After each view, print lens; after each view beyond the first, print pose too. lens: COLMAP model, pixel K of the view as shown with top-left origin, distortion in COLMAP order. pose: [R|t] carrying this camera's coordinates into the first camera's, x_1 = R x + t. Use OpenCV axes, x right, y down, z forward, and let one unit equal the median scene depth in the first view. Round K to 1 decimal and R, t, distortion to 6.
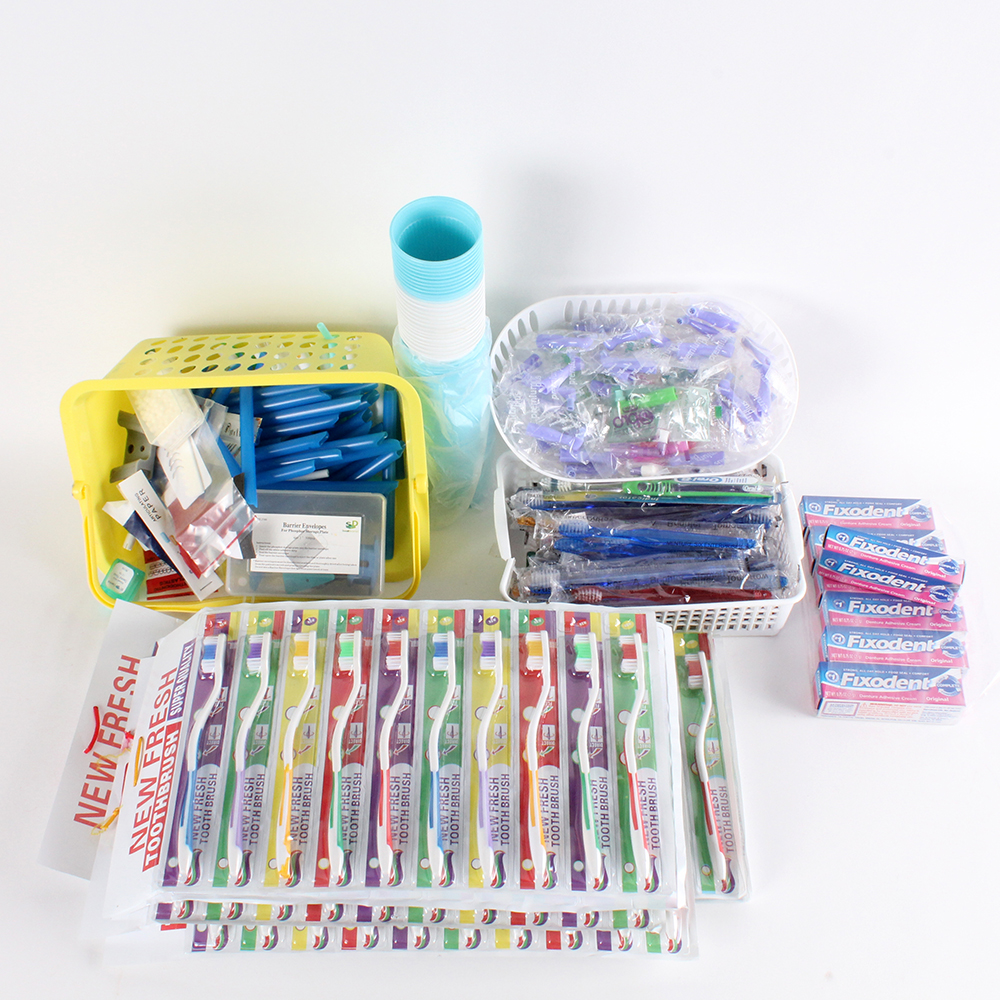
lens RADIAL K [[1695.7, 0, 472.5], [0, 1695.7, 499.3], [0, 0, 1]] dist [-0.027968, 0.186484]
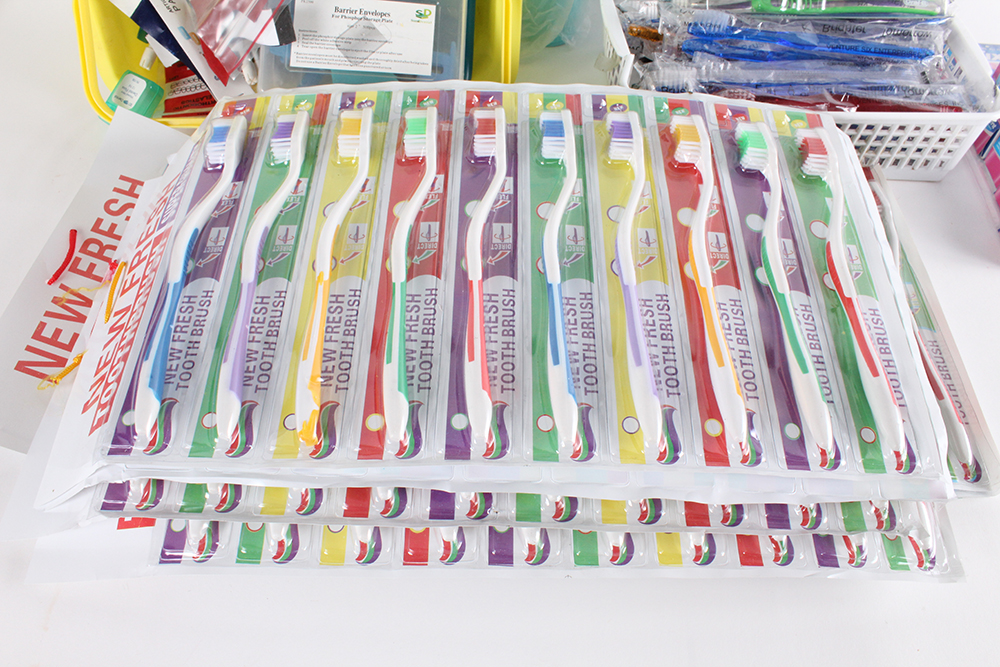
lens RADIAL K [[896.6, 0, 500.0], [0, 896.6, 333.5], [0, 0, 1]] dist [-0.144585, 0.269133]
pose [[0.999097, 0.018479, 0.038260, -0.053137], [-0.019043, 0.999715, 0.014431, 0.168165], [-0.037983, -0.015146, 0.999164, 0.644836]]
